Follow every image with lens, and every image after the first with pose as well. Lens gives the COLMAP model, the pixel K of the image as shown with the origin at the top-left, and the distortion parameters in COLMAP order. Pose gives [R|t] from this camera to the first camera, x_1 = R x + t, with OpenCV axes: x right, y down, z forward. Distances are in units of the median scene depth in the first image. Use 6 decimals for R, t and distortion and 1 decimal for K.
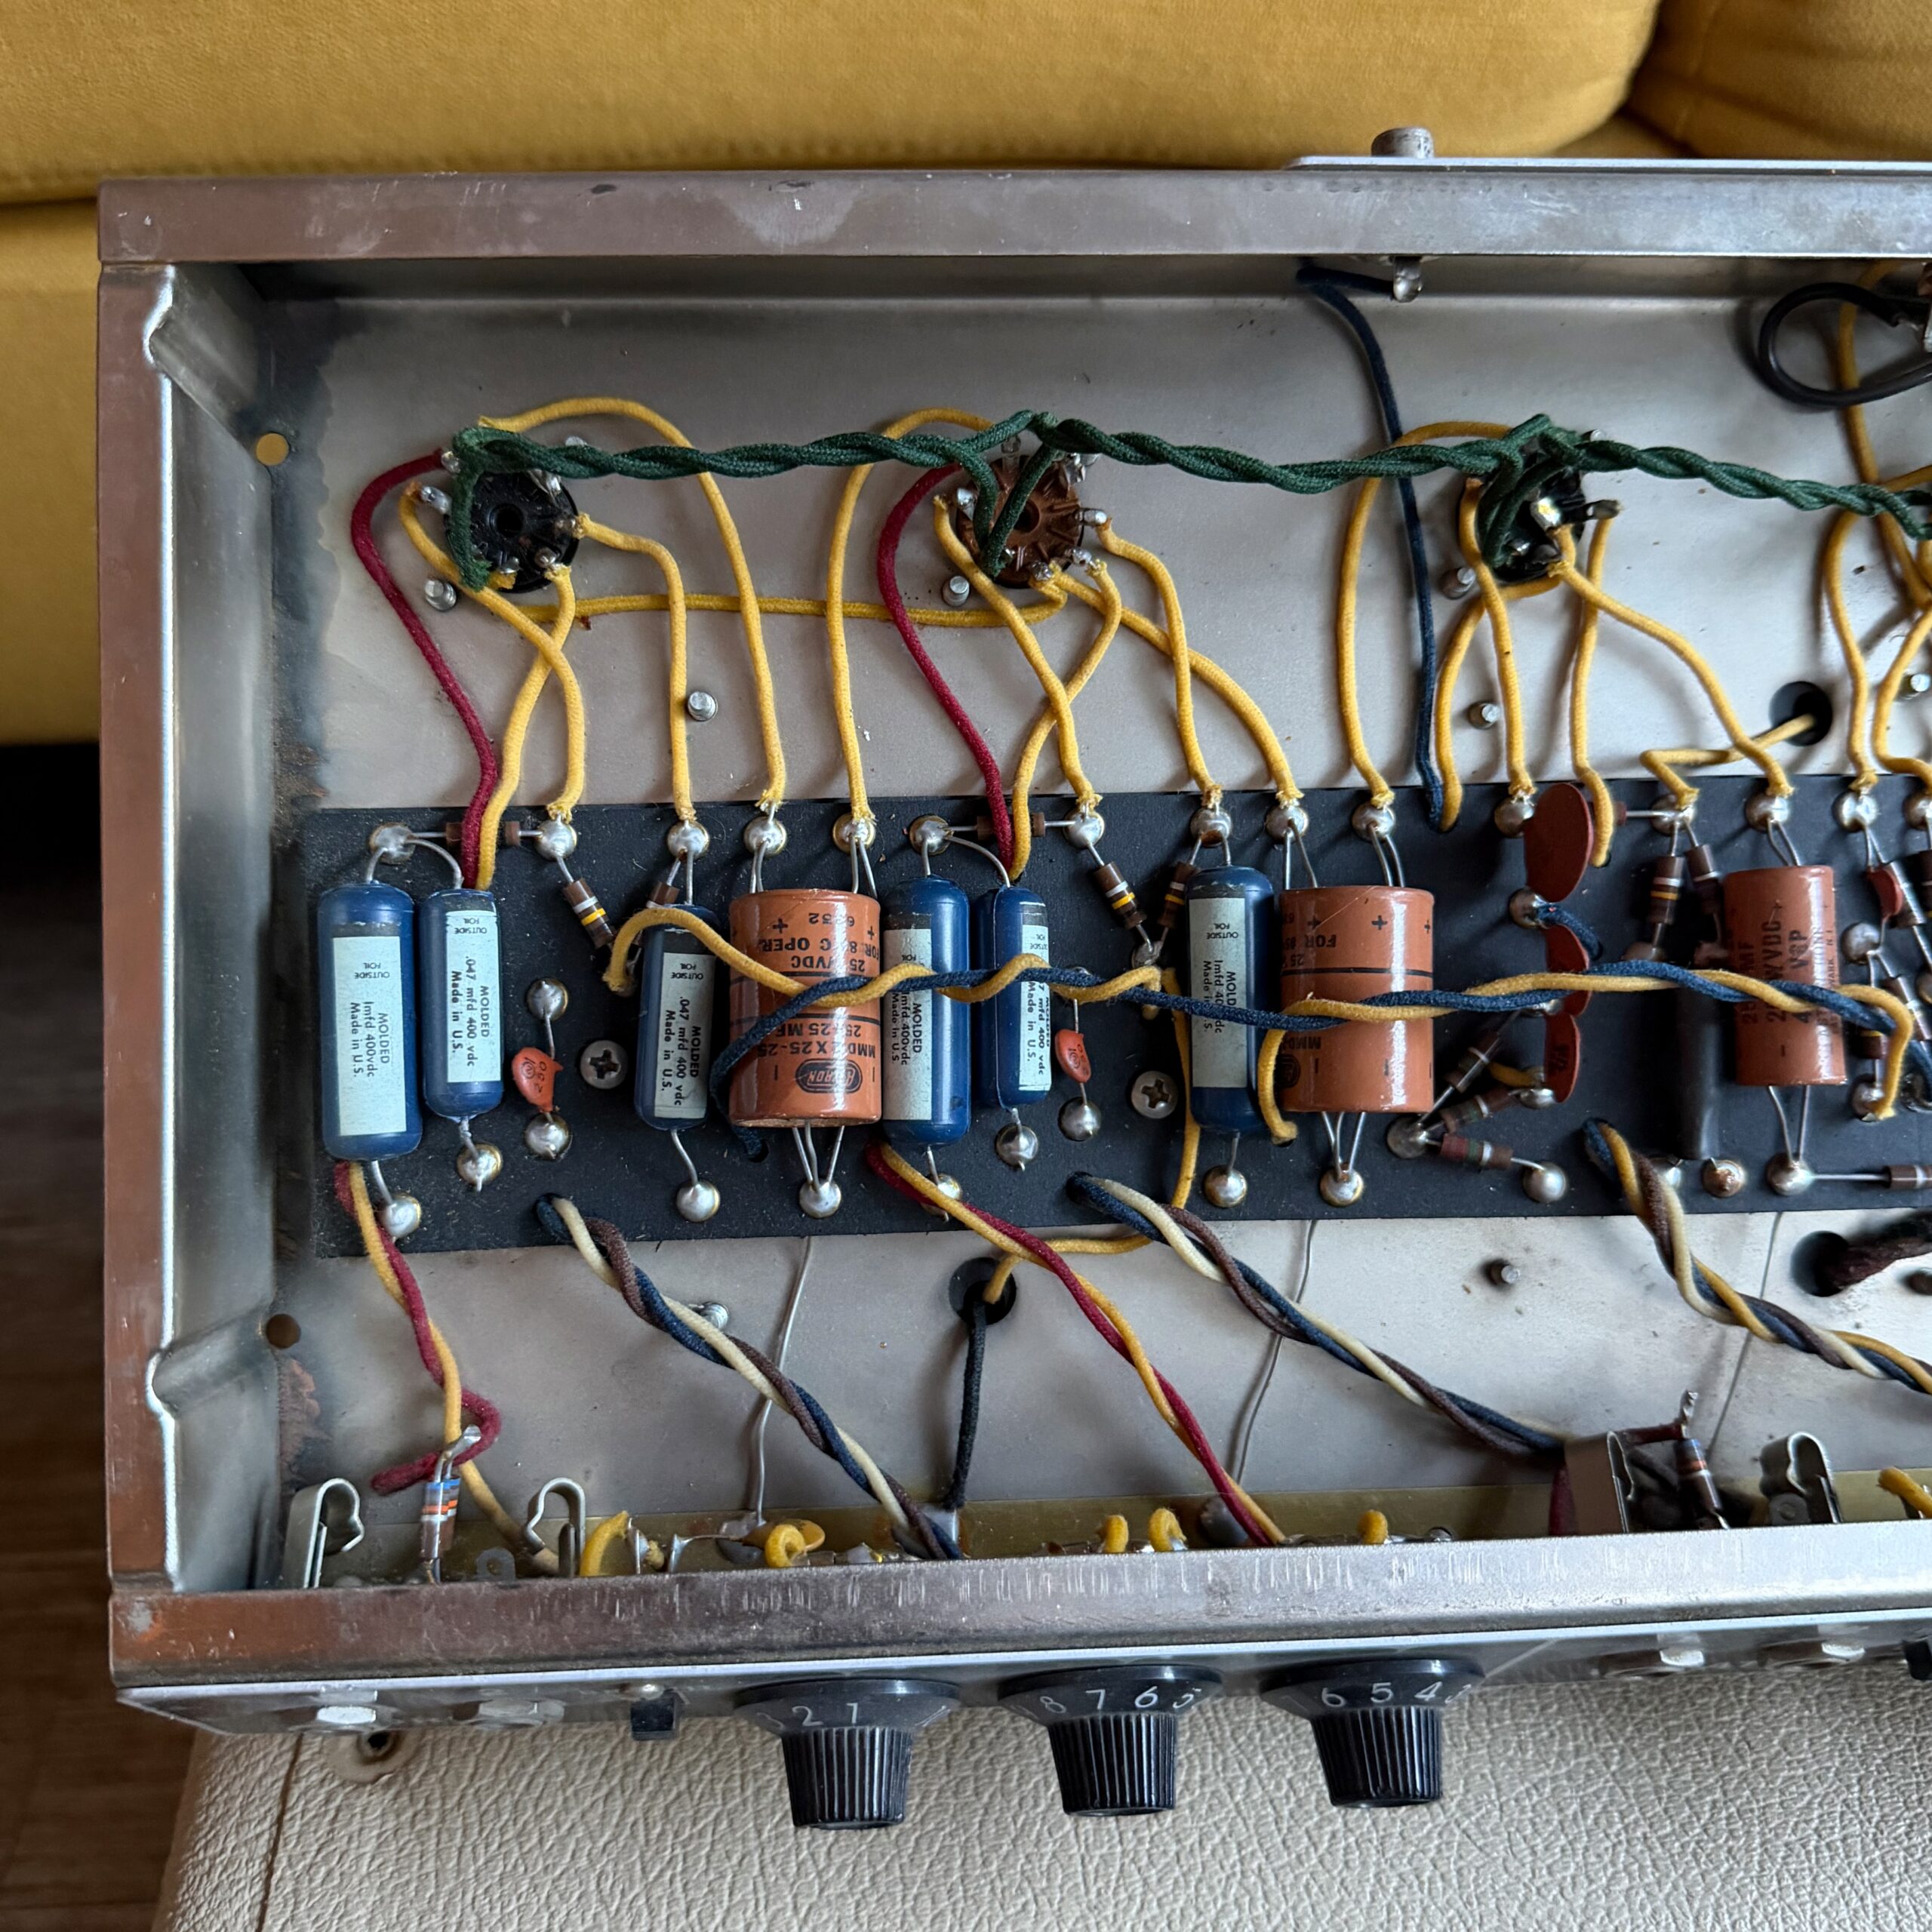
lens RADIAL K [[1915.9, 0, 944.0], [0, 1915.9, 932.4], [0, 0, 1]] dist [-0.008020, 0.000000]
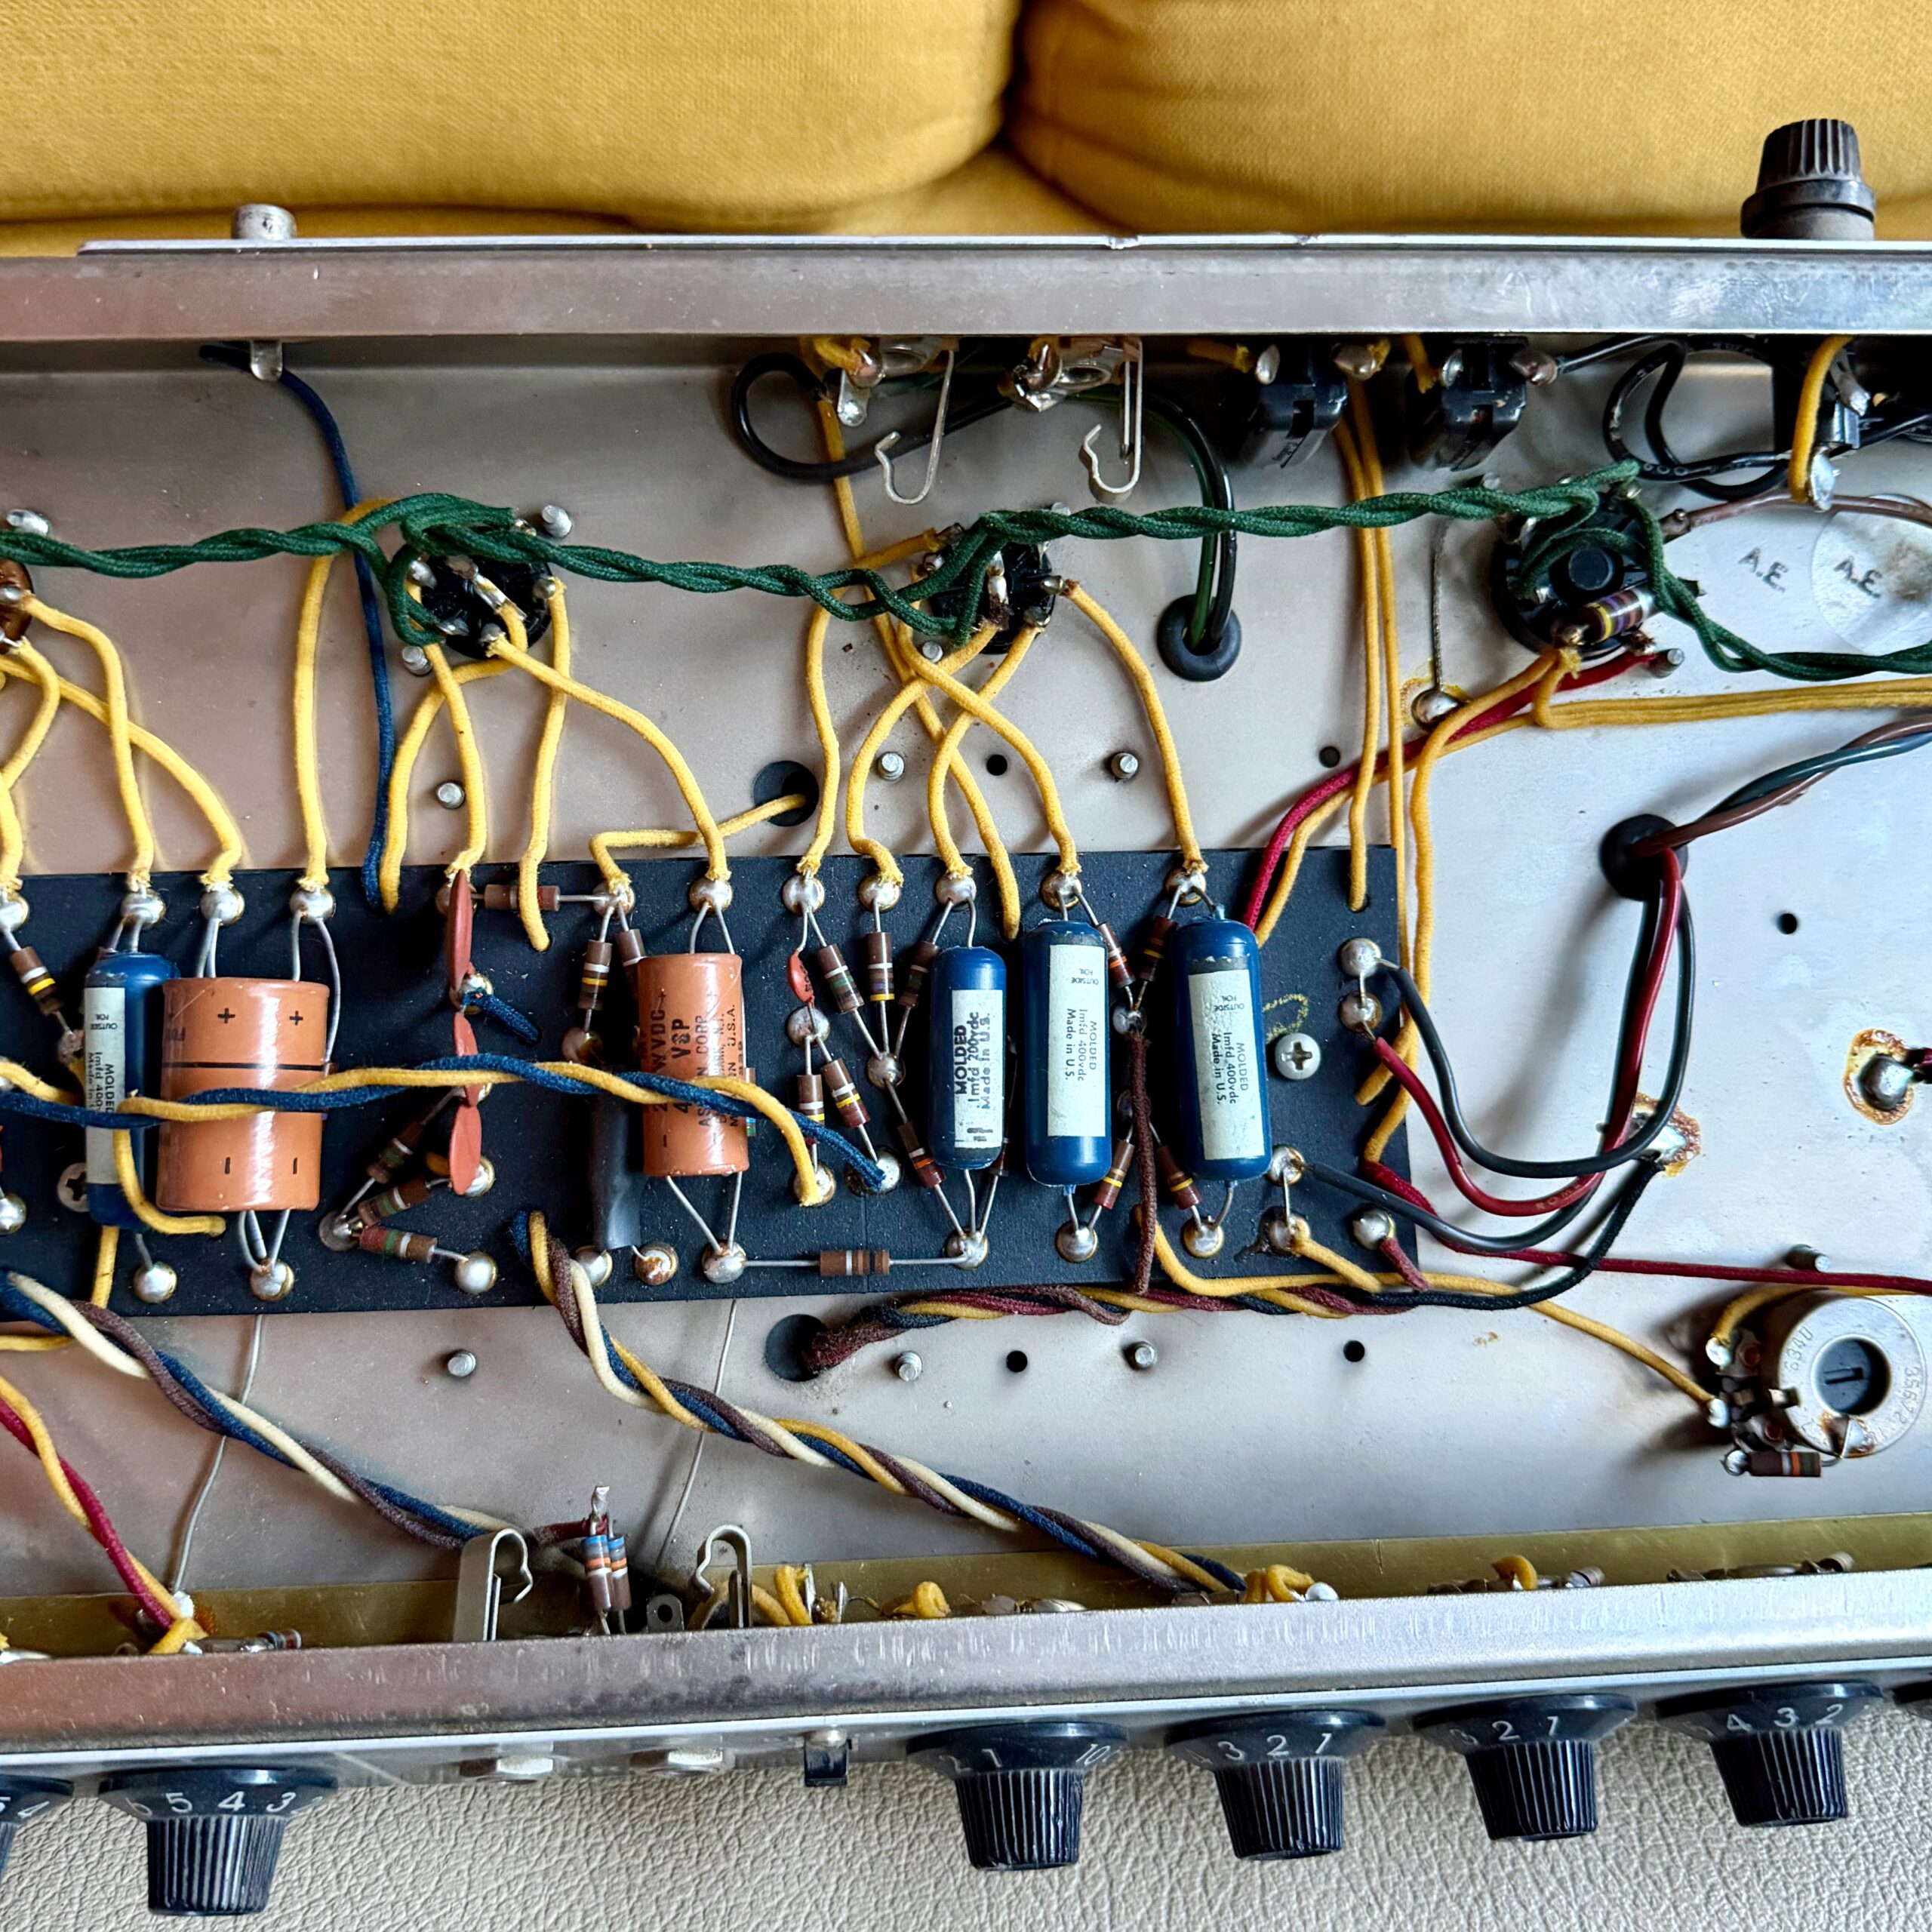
lens RADIAL K [[1915.9, 0, 954.6], [0, 1915.9, 951.2], [0, 0, 1]] dist [-0.008020, 0.000000]
pose [[0.999989, -0.002498, -0.003996, 0.563479], [0.002527, 0.999971, 0.007229, -0.041423], [0.003978, -0.007239, 0.999966, 0.021118]]
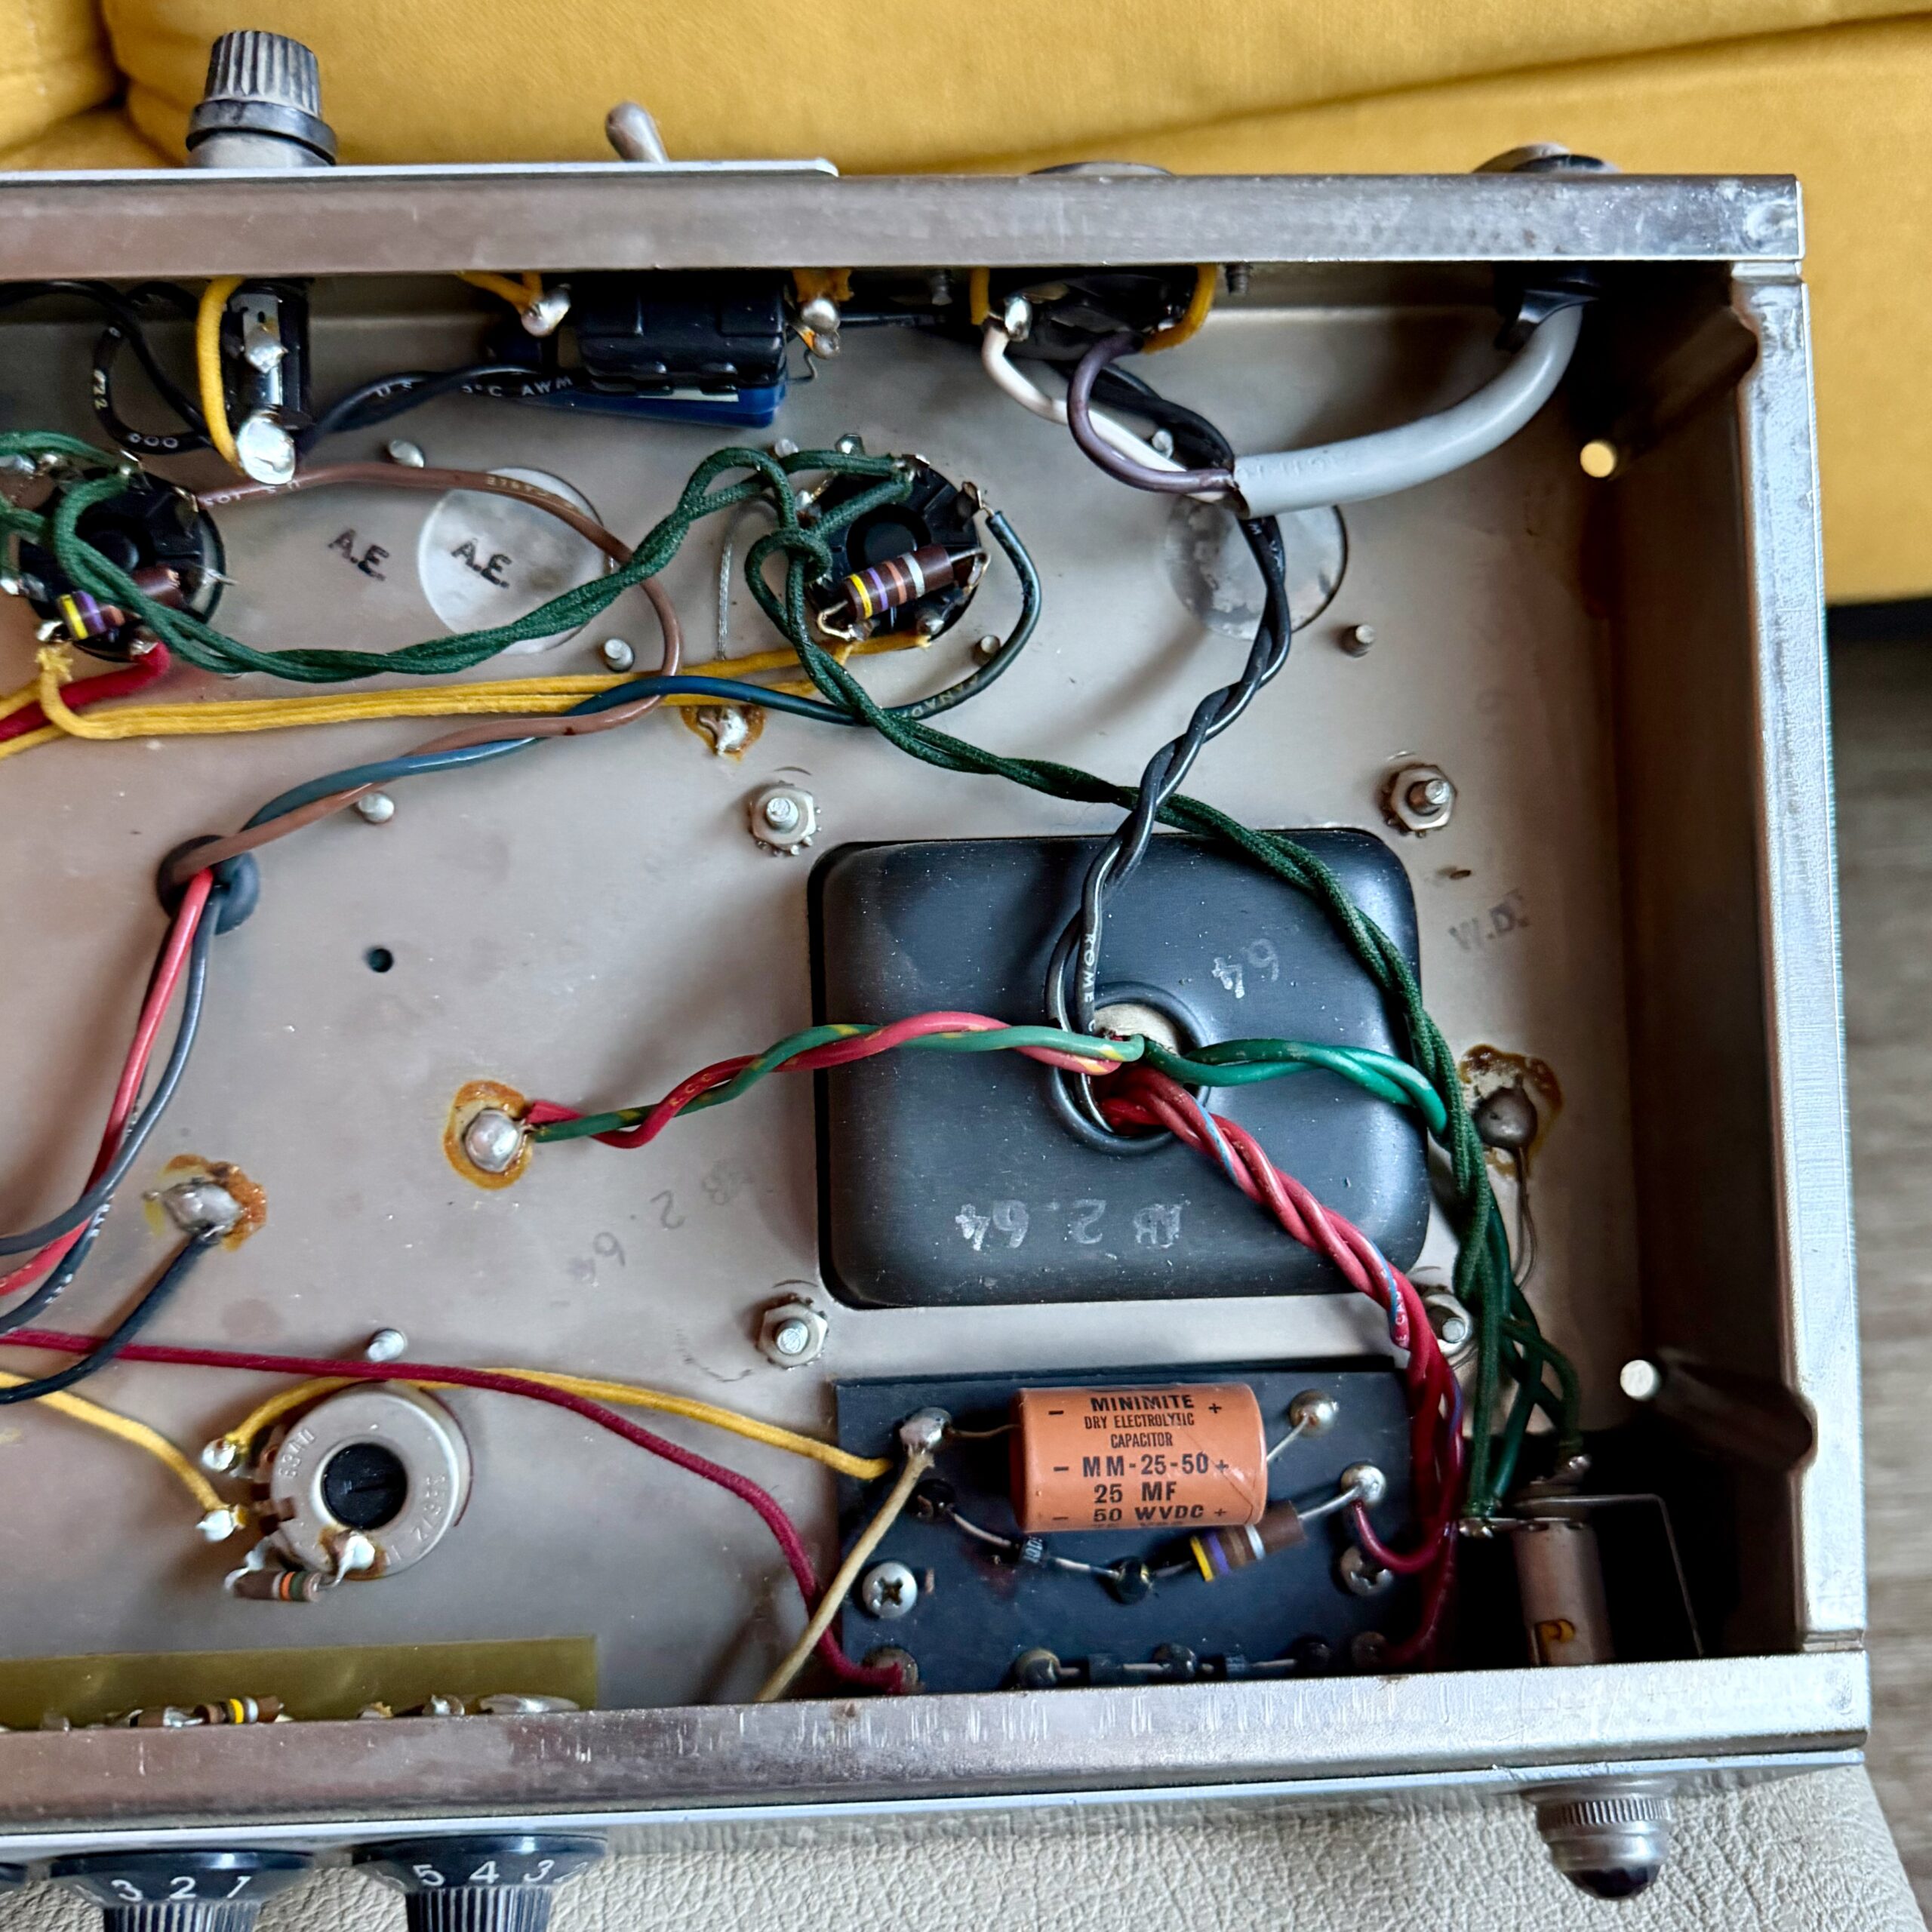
lens RADIAL K [[2033.5, 0, 958.4], [0, 2033.5, 964.8], [0, 0, 1]] dist [0.008400, 0.000000]
pose [[0.999536, -0.003513, -0.030245, 1.329657], [0.003466, 0.999993, -0.001623, -0.043316], [0.030251, 0.001518, 0.999541, 0.110507]]
